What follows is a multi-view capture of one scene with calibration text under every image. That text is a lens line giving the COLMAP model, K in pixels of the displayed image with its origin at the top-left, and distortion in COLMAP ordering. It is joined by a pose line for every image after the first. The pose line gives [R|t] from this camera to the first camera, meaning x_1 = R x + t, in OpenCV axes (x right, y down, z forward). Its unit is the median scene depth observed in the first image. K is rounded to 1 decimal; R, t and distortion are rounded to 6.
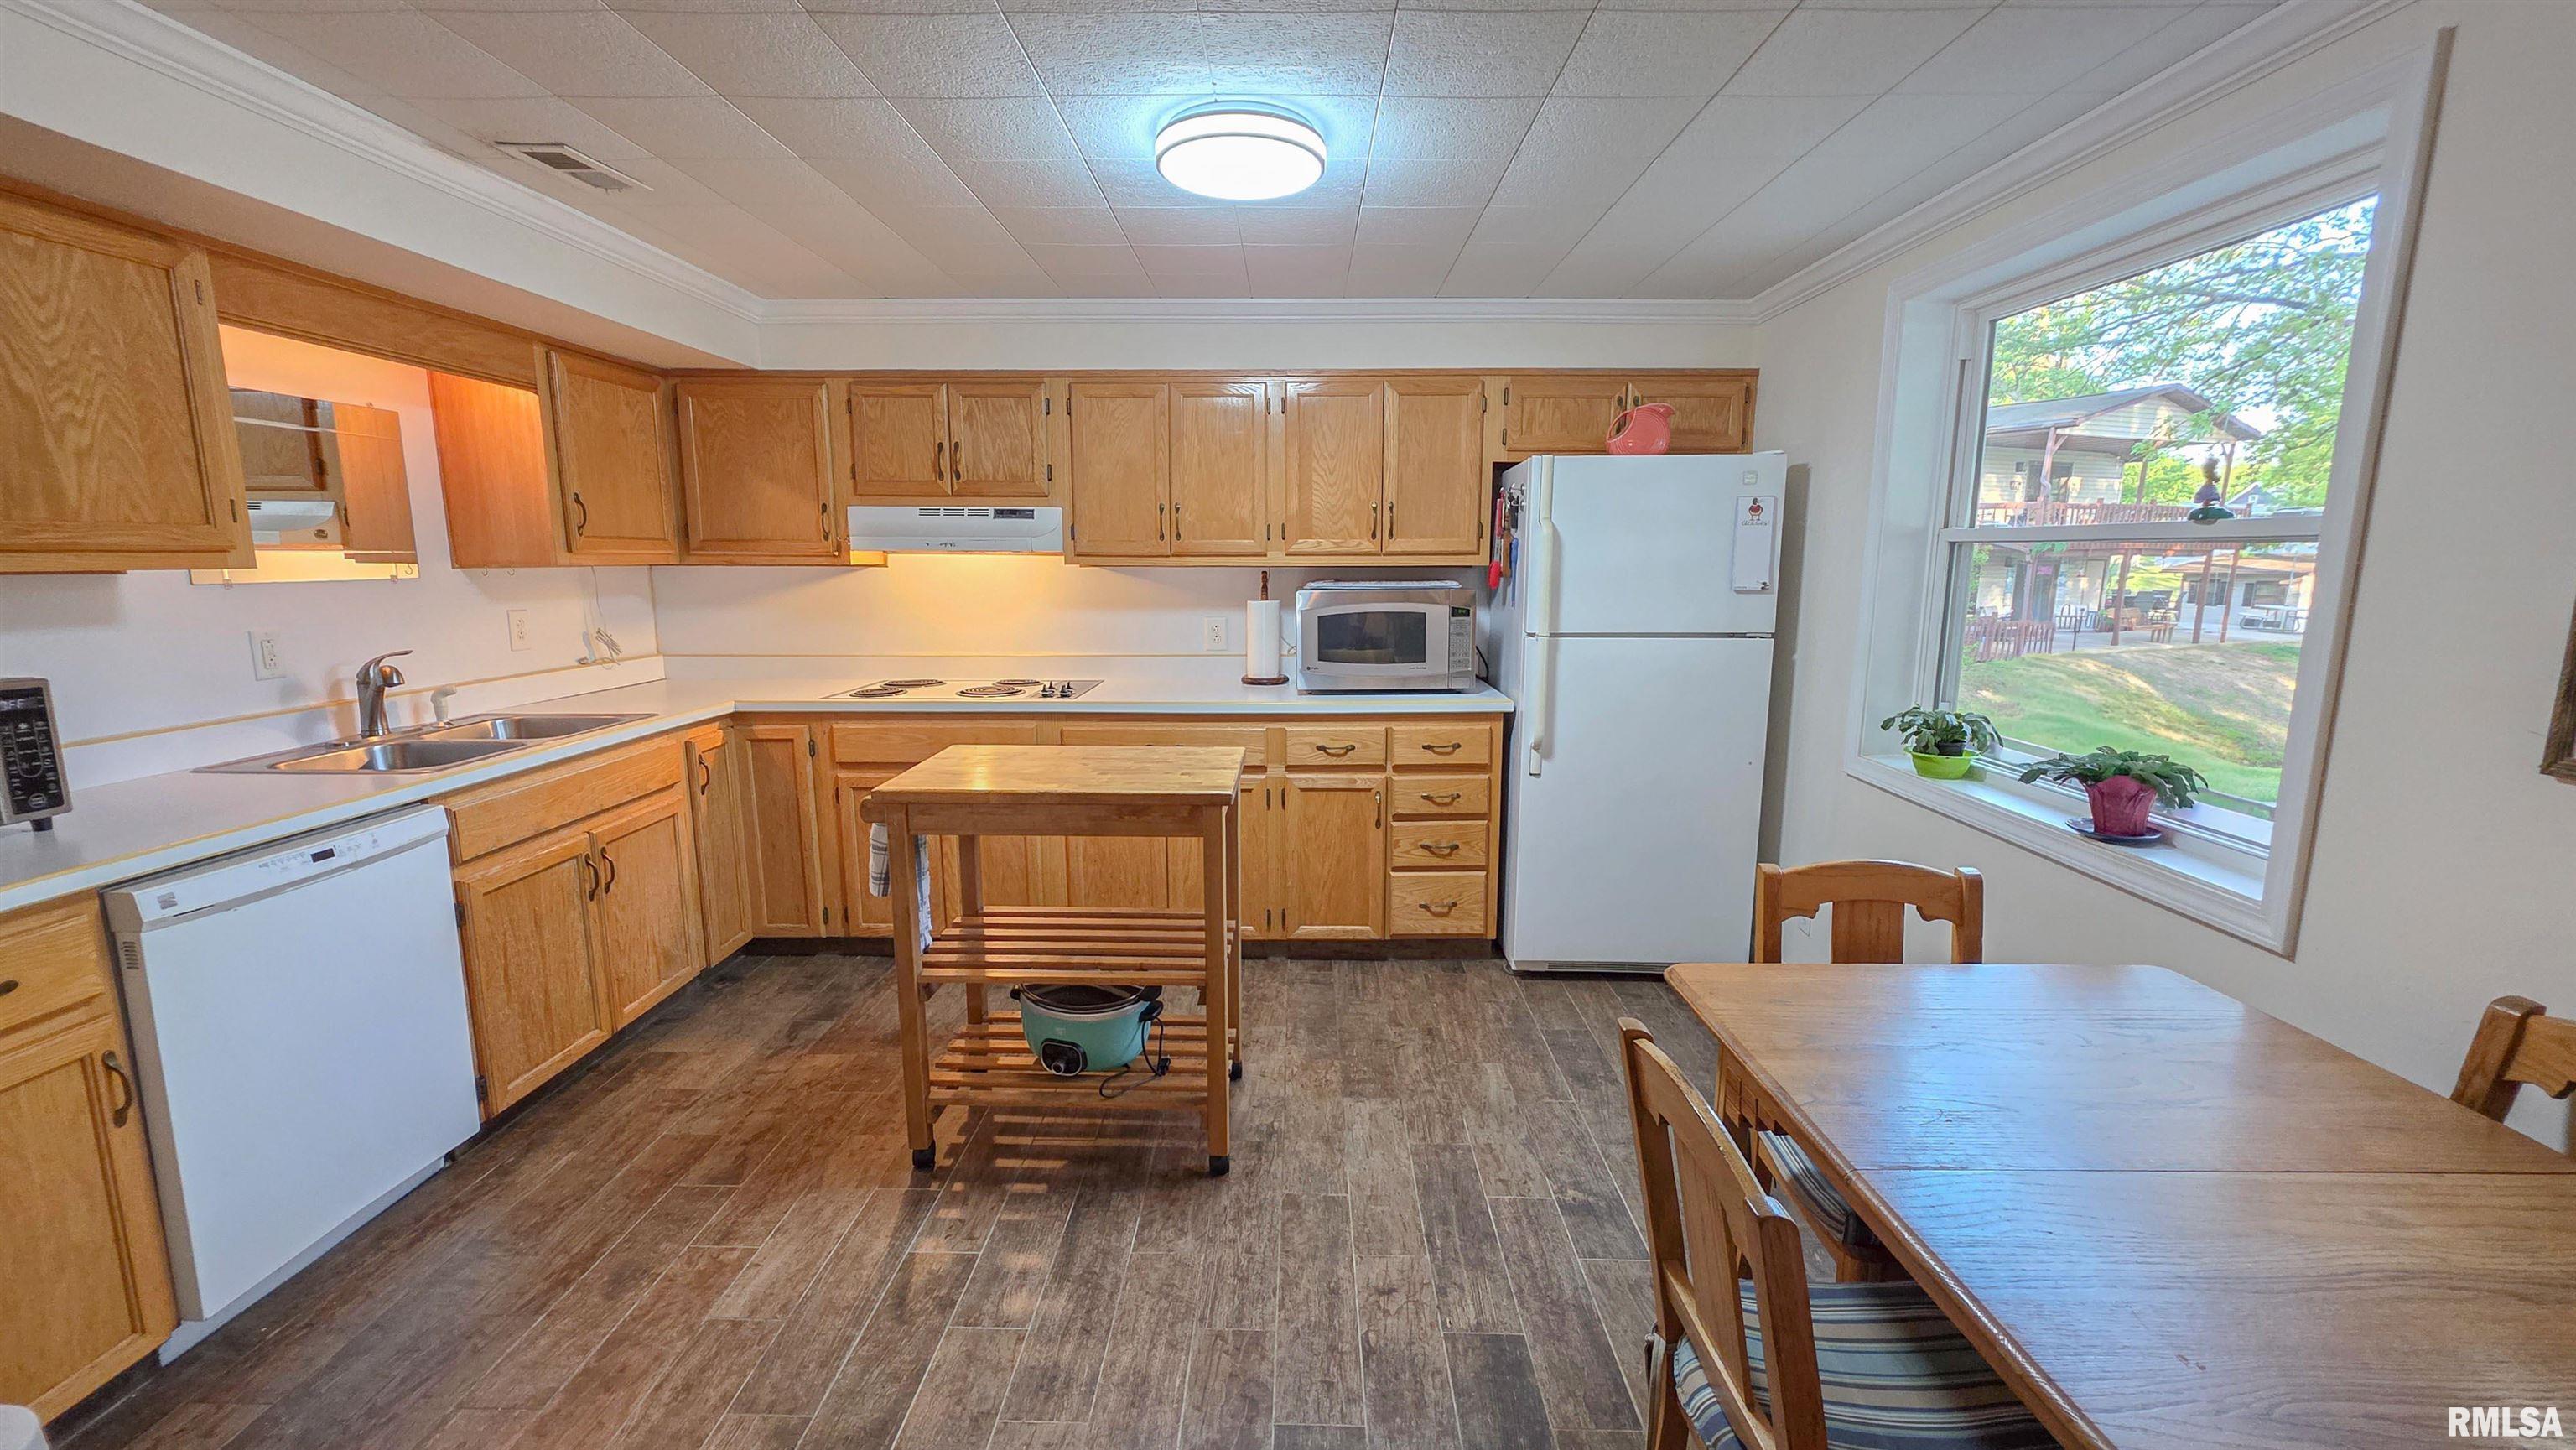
lens RADIAL K [[1019.3, 0, 1289.0], [0, 1019.3, 727.5], [0, 0, 1]] dist [0.000284, 0.000640]
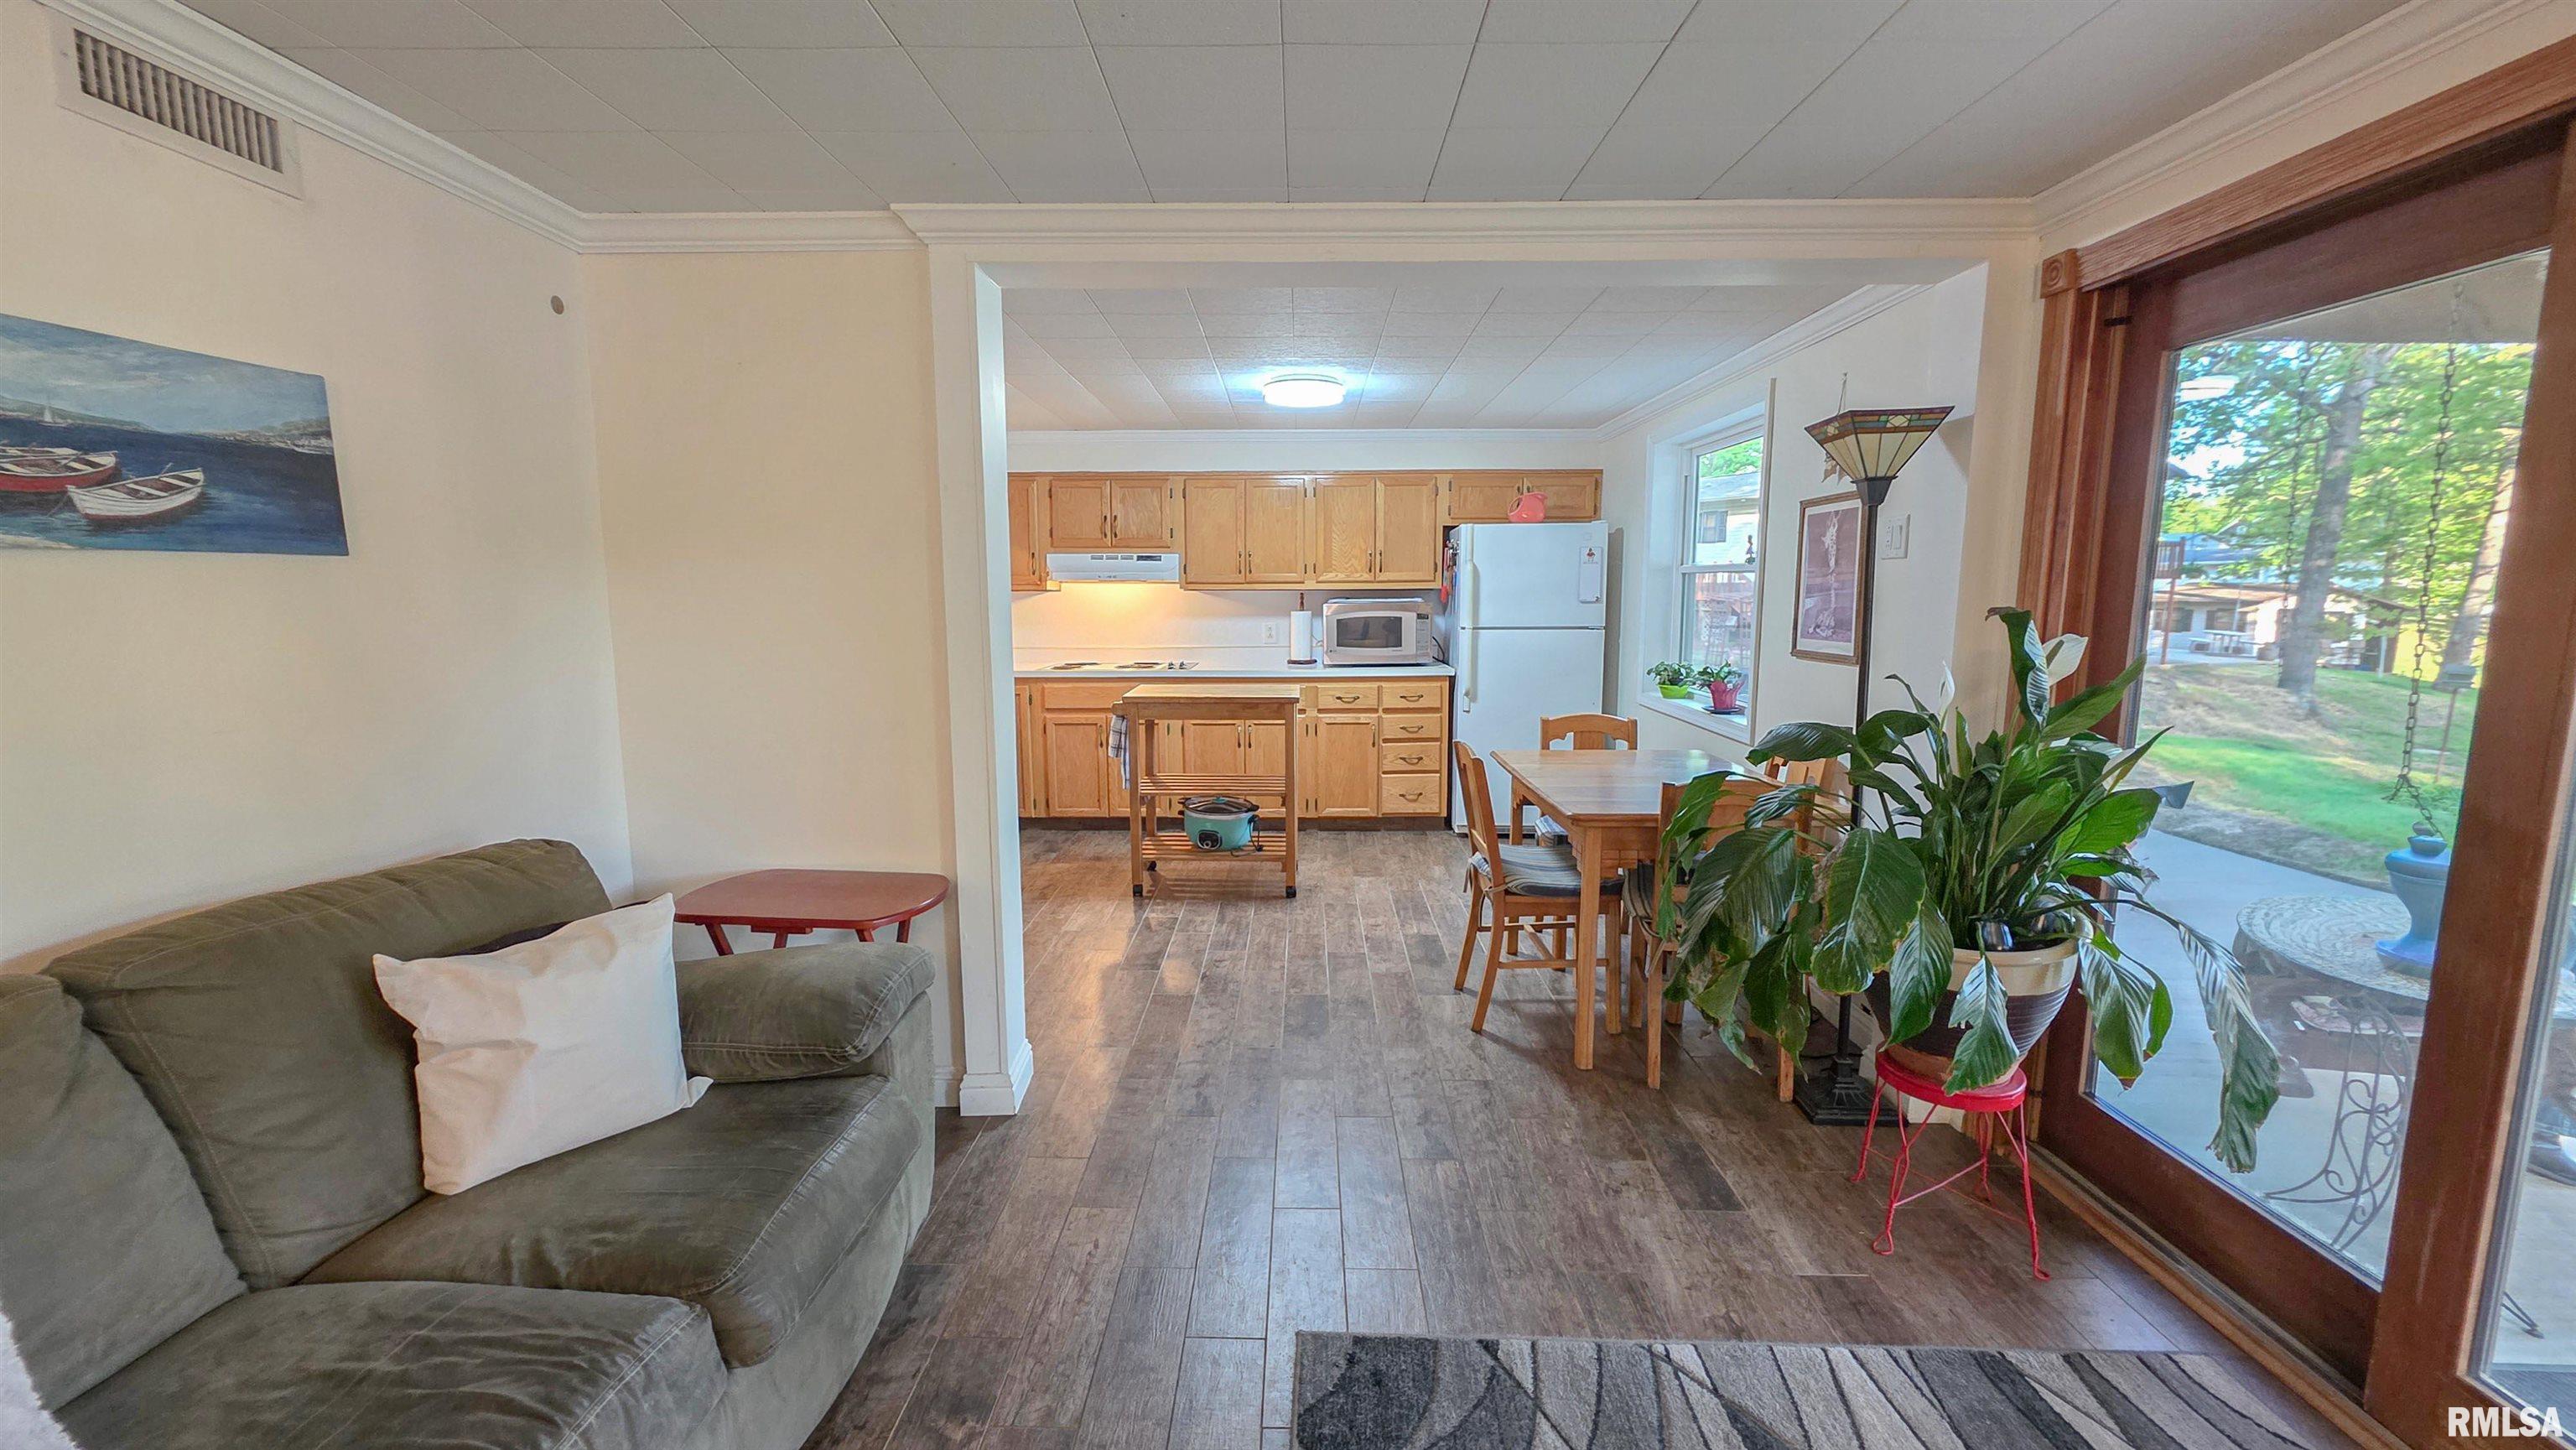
lens RADIAL K [[1019.3, 0, 1276.8], [0, 1019.3, 721.6], [0, 0, 1]] dist [0.000284, 0.000640]
pose [[0.999888, -0.002243, -0.014822, -0.044063], [0.001677, 0.999274, -0.038062, 0.118340], [0.014897, 0.038032, 0.999165, -0.640727]]
